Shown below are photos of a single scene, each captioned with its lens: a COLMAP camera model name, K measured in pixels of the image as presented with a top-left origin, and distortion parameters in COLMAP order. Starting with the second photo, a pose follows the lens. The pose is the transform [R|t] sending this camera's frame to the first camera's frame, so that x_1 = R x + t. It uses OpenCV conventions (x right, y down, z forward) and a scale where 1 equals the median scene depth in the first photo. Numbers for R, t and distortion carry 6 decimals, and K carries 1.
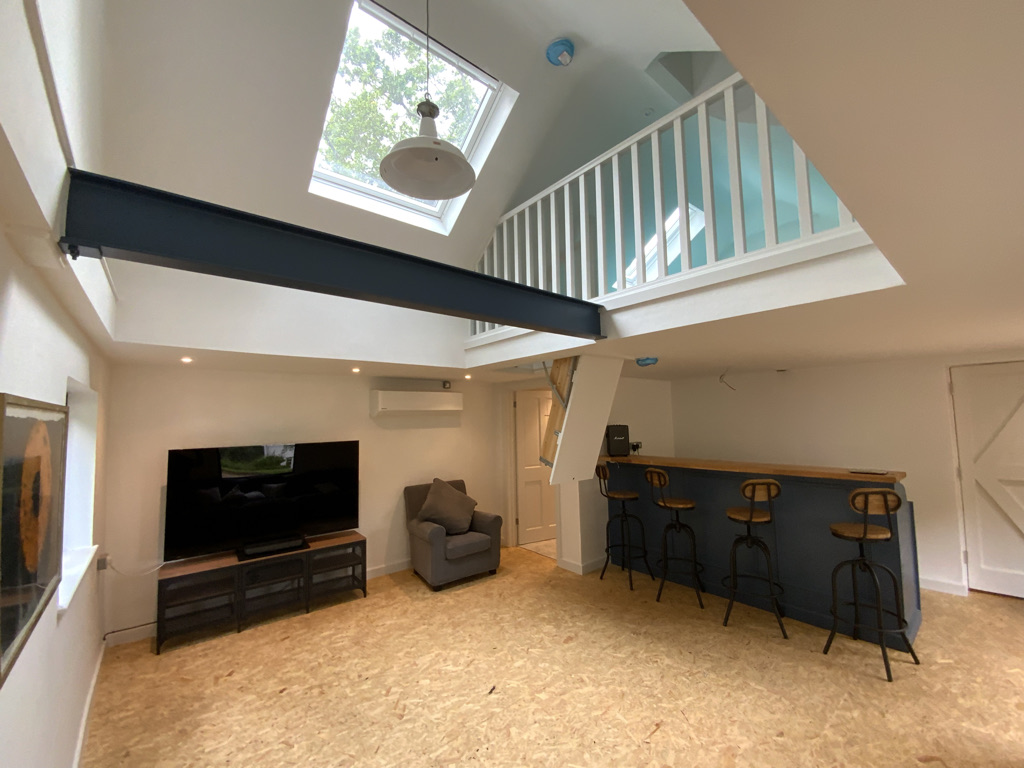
lens RADIAL K [[421.8, 0, 512.0], [0, 421.8, 384.0], [0, 0, 1]] dist [0.020503, -0.015546]
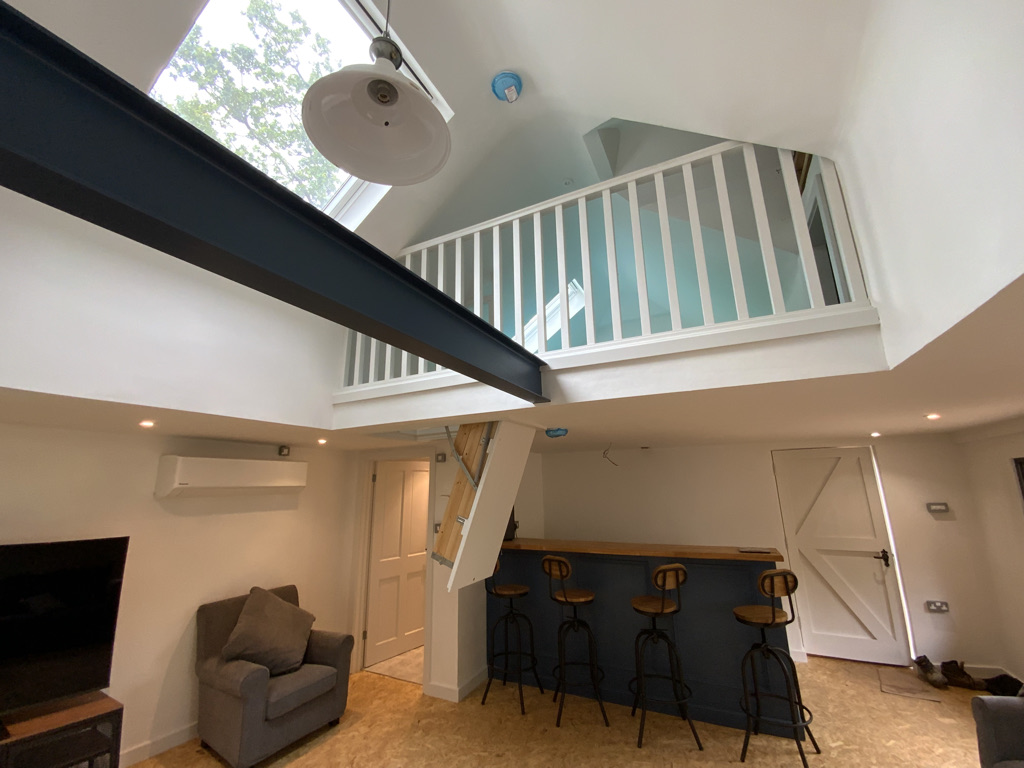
lens RADIAL K [[421.8, 0, 512.0], [0, 421.8, 384.0], [0, 0, 1]] dist [0.020503, -0.015546]
pose [[0.916438, 0.095578, 0.388596, -0.112946], [-0.031830, 0.985392, -0.167299, -0.001958], [-0.398910, 0.140950, 0.906093, 0.179363]]
